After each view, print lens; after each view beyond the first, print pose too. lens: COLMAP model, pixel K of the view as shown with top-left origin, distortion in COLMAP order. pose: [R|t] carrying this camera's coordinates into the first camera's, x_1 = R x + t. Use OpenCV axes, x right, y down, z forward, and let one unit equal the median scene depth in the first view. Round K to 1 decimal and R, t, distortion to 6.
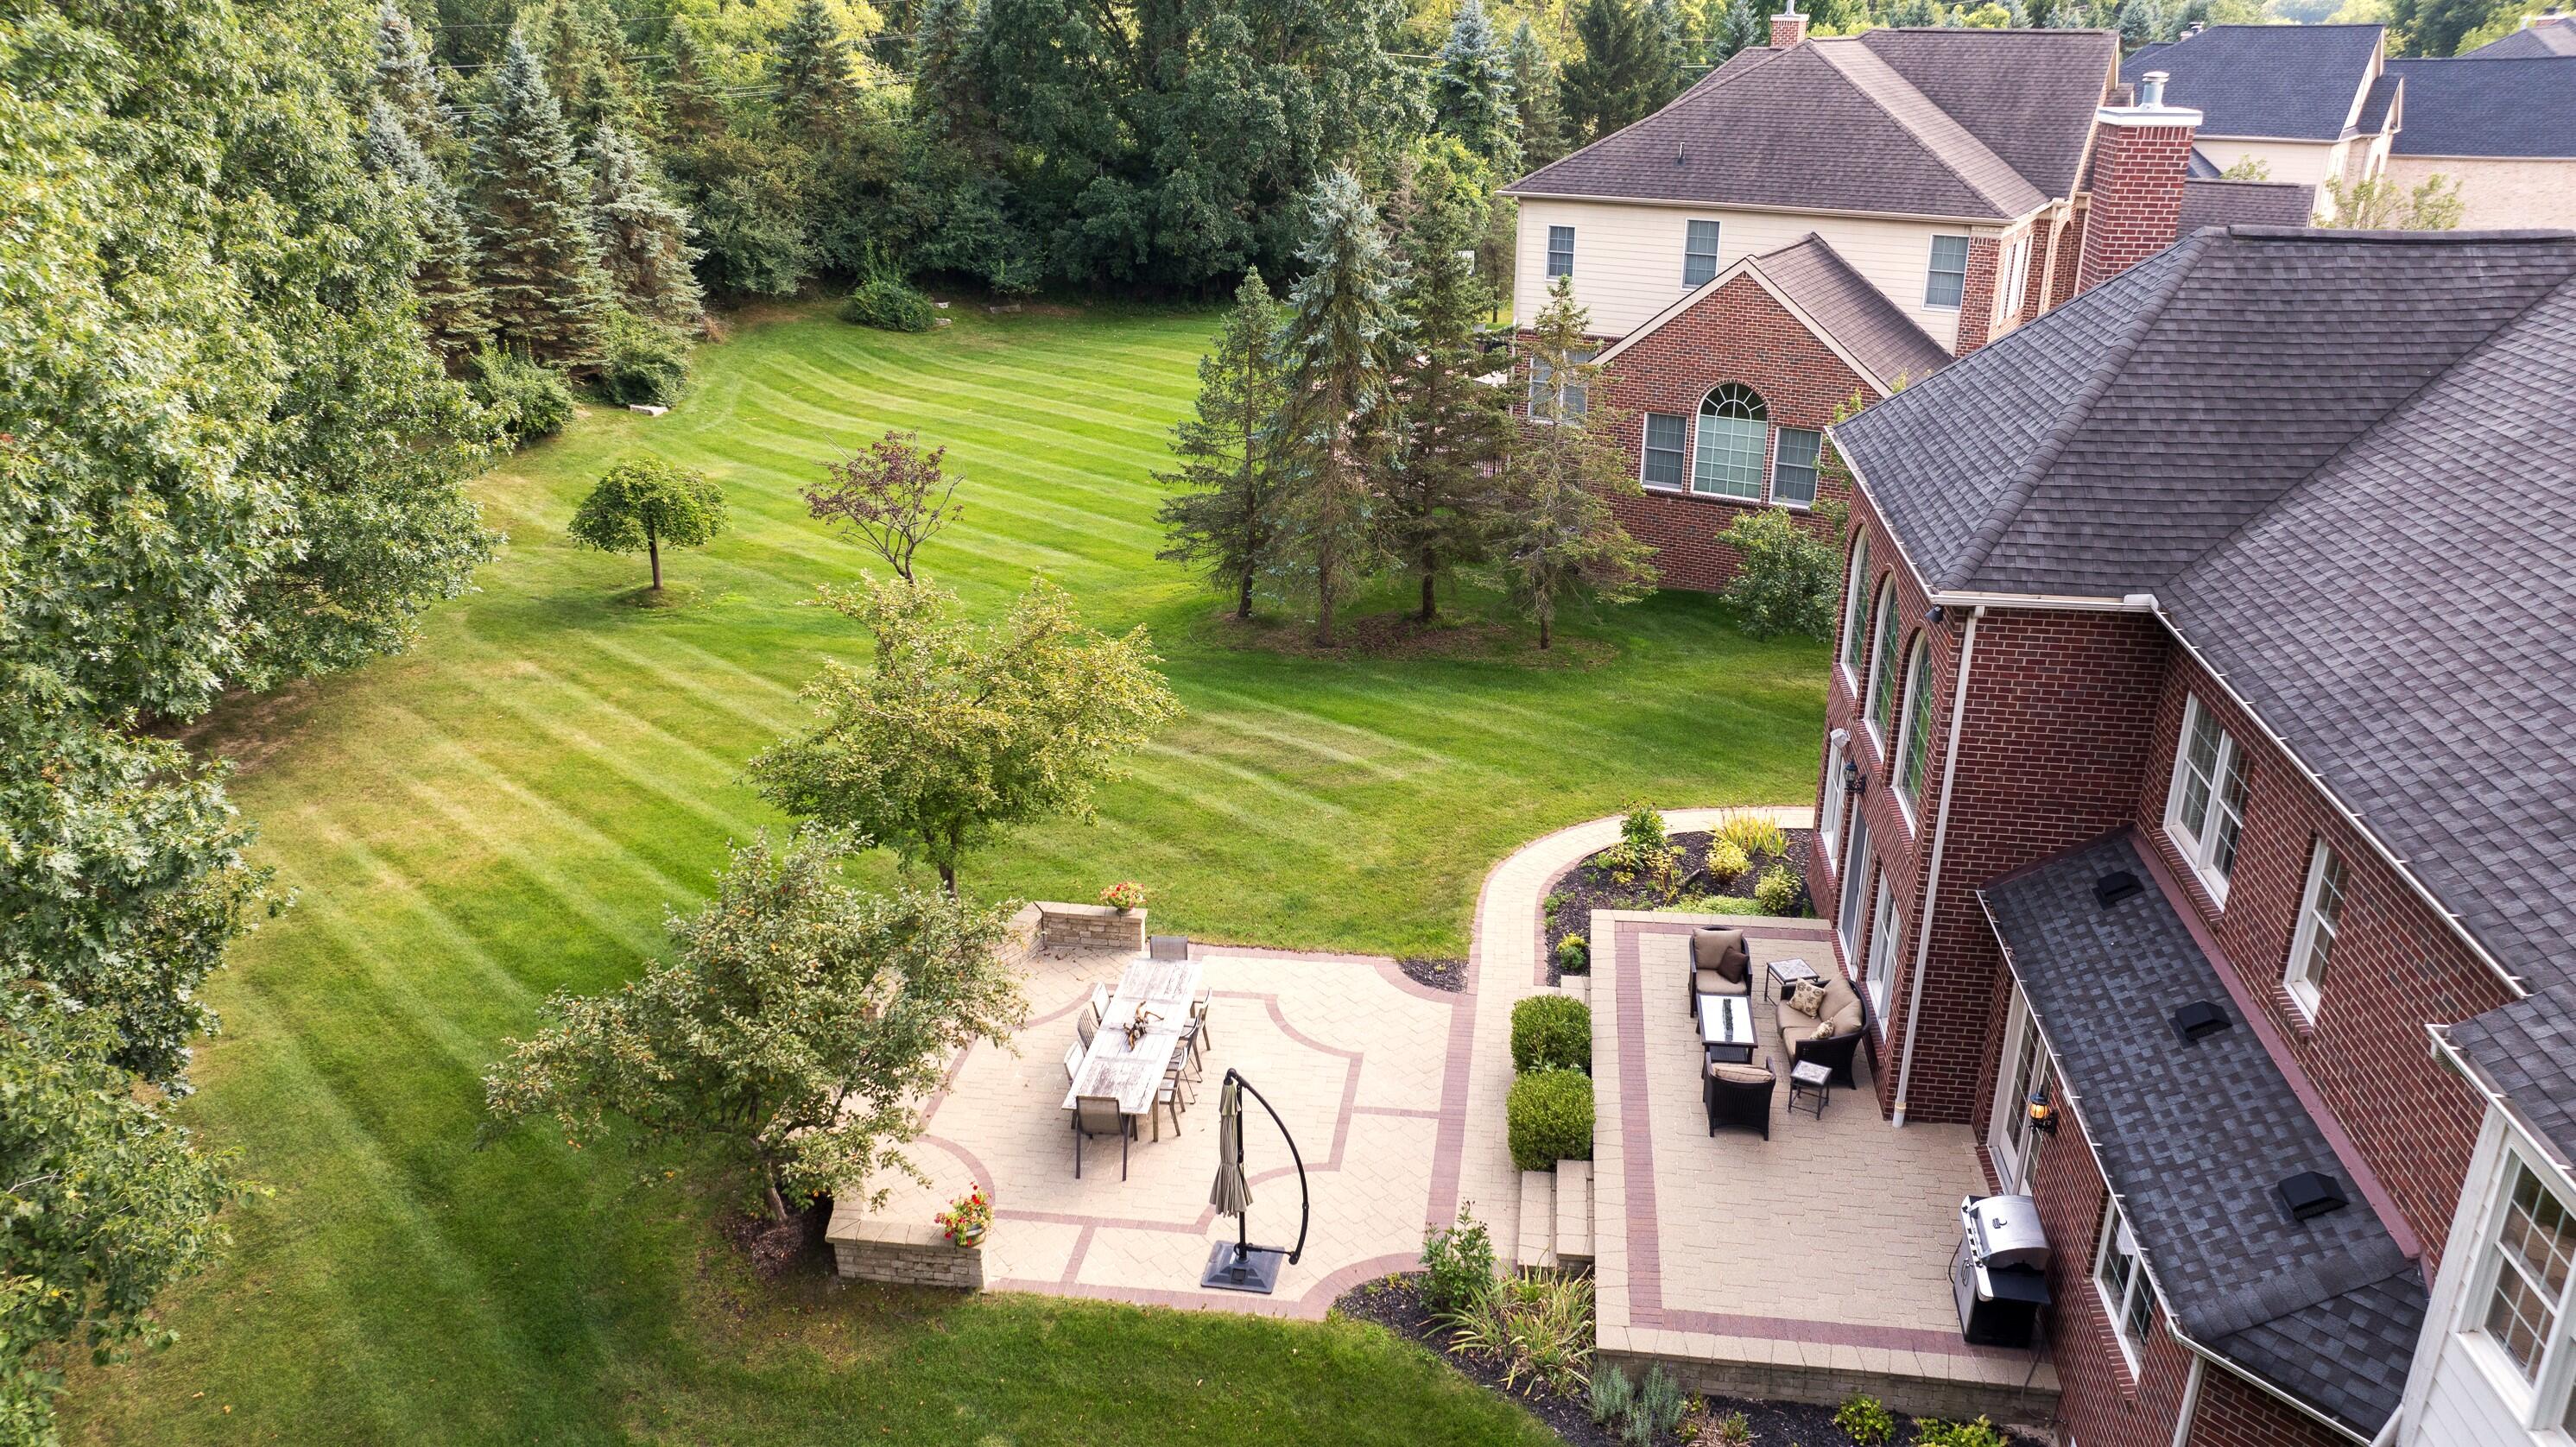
lens RADIAL K [[1821.4, 0, 1288.0], [0, 1821.4, 723.5], [0, 0, 1]] dist [-0.046818, 0.077948]
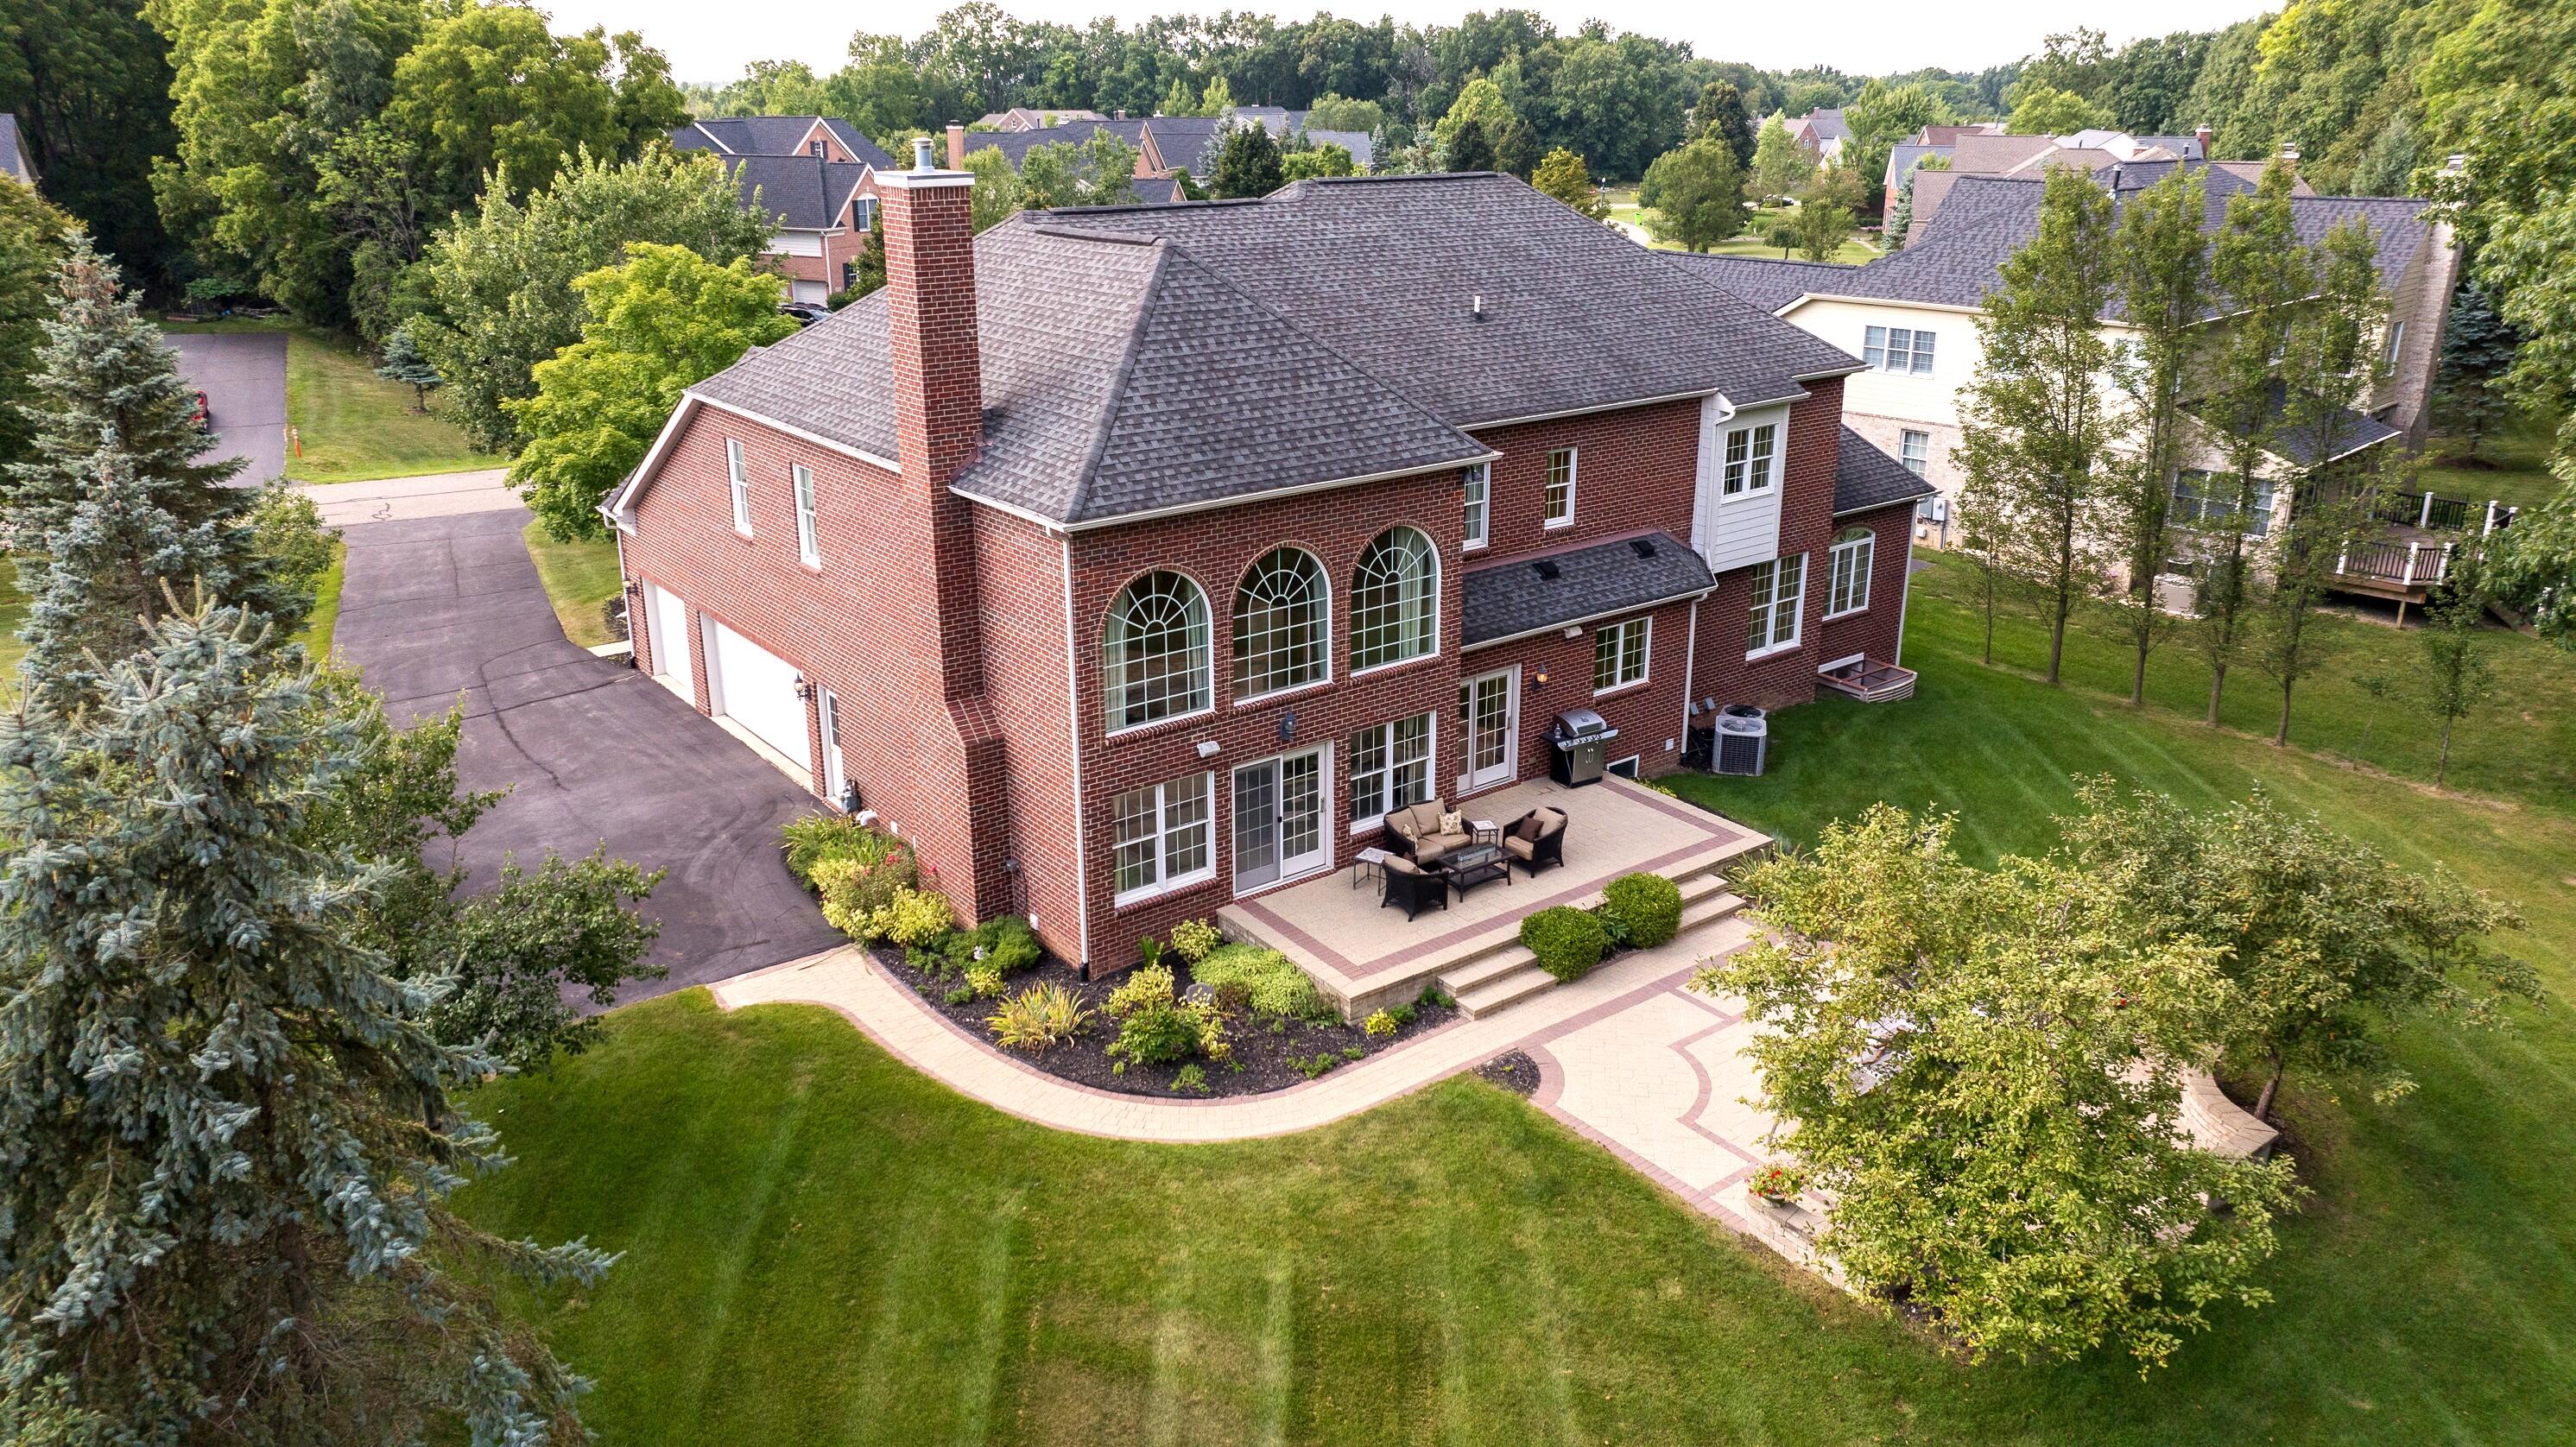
lens RADIAL K [[1800.2, 0, 1288.0], [0, 1800.2, 723.5], [0, 0, 1]] dist [-0.003054, -0.041612]
pose [[-0.713967, -0.230645, 0.661100, -0.489449], [0.257213, 0.791775, 0.554017, -0.657357], [-0.651224, 0.565593, -0.505976, 1.758905]]
